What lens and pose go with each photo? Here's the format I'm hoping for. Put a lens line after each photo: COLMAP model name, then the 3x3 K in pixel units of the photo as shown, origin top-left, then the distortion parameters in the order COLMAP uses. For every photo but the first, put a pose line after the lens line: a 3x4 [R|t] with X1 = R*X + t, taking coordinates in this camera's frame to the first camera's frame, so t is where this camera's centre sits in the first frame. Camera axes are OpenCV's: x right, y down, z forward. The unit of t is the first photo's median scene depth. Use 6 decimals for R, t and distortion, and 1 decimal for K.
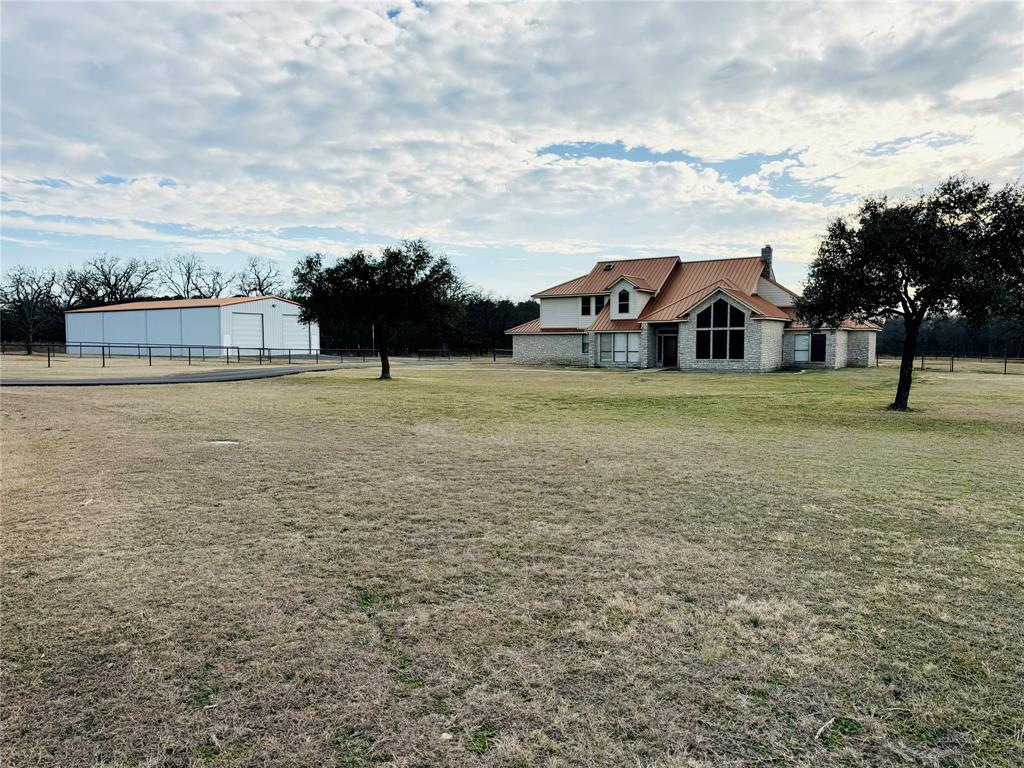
lens RADIAL K [[719.5, 0, 517.8], [0, 719.5, 343.9], [0, 0, 1]] dist [0.068796, -0.082501]
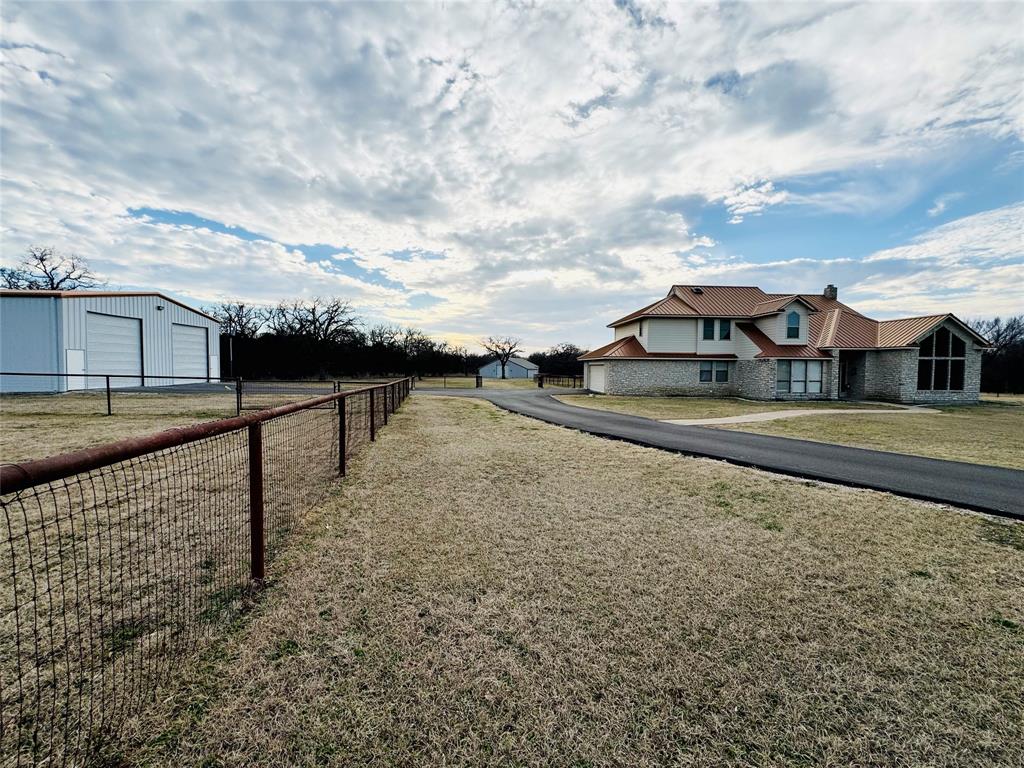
lens RADIAL K [[409.8, 0, 514.6], [0, 409.8, 386.4], [0, 0, 1]] dist [-0.006858, 0.002069]
pose [[0.812828, -0.020182, 0.582155, -0.434351], [-0.006690, 0.999010, 0.043974, -0.003285], [-0.582466, -0.039638, 0.811888, 0.792425]]
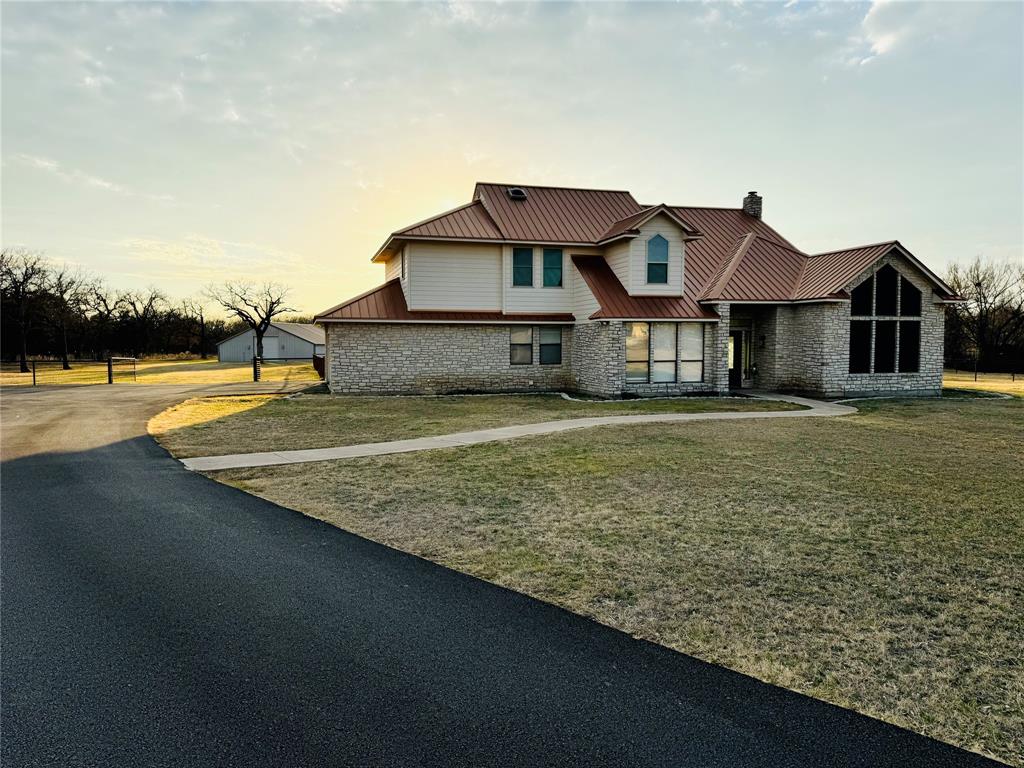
lens RADIAL K [[719.5, 0, 520.3], [0, 719.5, 386.7], [0, 0, 1]] dist [0.068796, -0.082501]
pose [[0.667576, -0.047408, 0.743031, -0.289562], [0.001833, 0.998072, 0.062033, -0.003364], [-0.744539, -0.040050, 0.666376, 0.742515]]
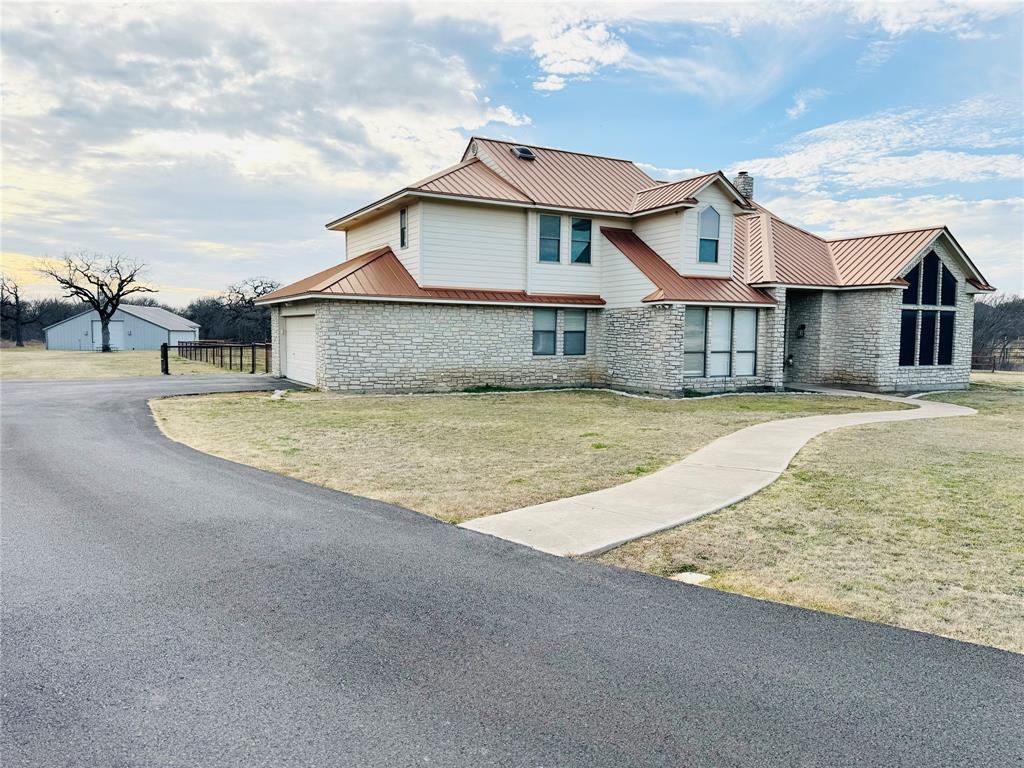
lens RADIAL K [[722.2, 0, 514.4], [0, 722.2, 398.4], [0, 0, 1]] dist [0.033069, -0.004158]
pose [[0.477751, -0.071809, 0.875556, -0.297112], [-0.009062, 0.996198, 0.086648, 0.001187], [-0.878449, -0.049330, 0.475283, 0.898257]]
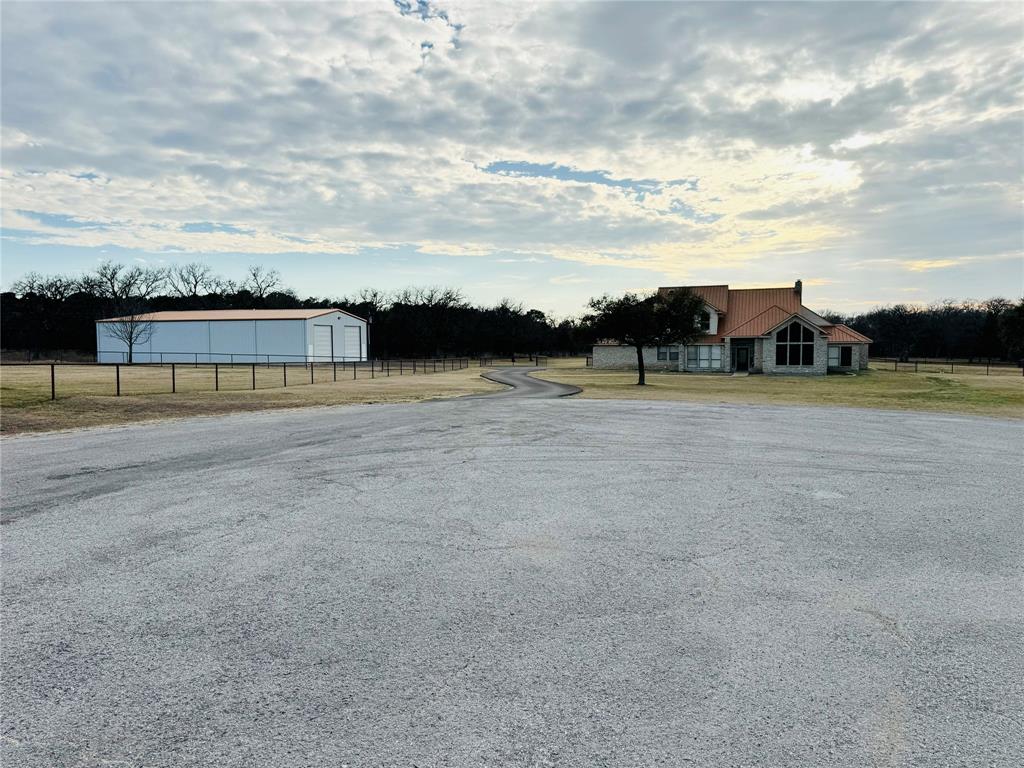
lens RADIAL K [[719.5, 0, 510.1], [0, 719.5, 395.0], [0, 0, 1]] dist [0.068796, -0.082501]
pose [[0.972226, -0.018469, 0.233313, -0.504681], [0.001795, 0.997441, 0.071478, -0.020051], [-0.234036, -0.069074, 0.969771, -0.189630]]
